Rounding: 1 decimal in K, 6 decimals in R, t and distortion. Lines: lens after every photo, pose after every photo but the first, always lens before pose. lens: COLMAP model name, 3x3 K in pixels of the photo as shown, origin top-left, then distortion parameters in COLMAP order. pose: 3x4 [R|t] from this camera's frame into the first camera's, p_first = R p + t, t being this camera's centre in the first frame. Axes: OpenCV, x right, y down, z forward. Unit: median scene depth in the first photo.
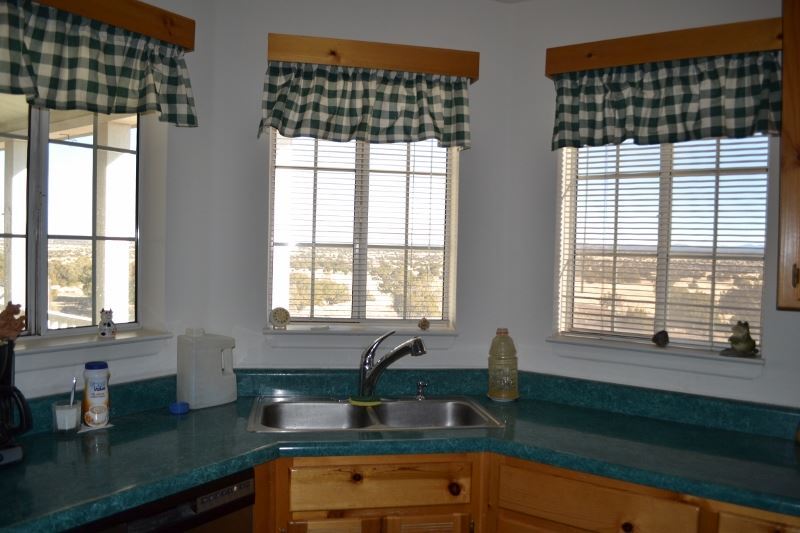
lens RADIAL K [[596.4, 0, 400.0], [0, 596.4, 266.5], [0, 0, 1]] dist [-0.079699, -0.000839]
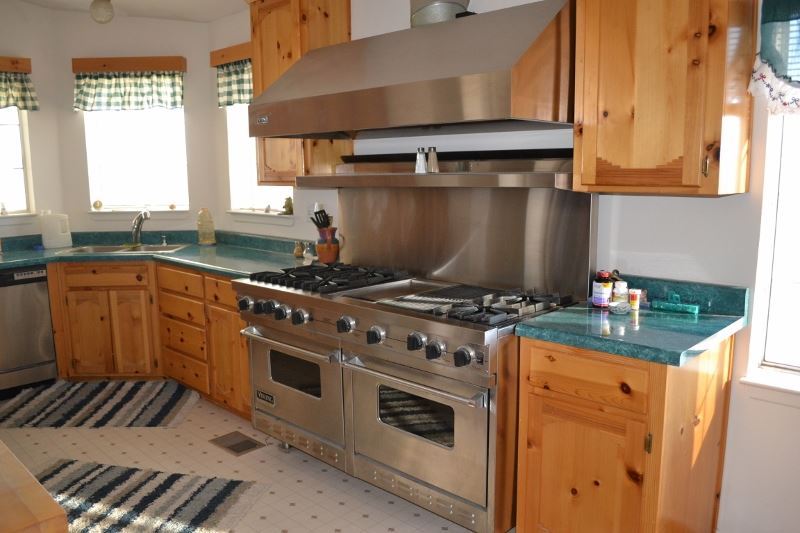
lens RADIAL K [[625.7, 0, 400.0], [0, 625.7, 266.5], [0, 0, 1]] dist [-0.092341, -0.001829]
pose [[0.990292, -0.013198, -0.138374, 1.181370], [0.028814, 0.993350, 0.111471, 0.100666], [0.135983, -0.114376, 0.984087, -0.938788]]
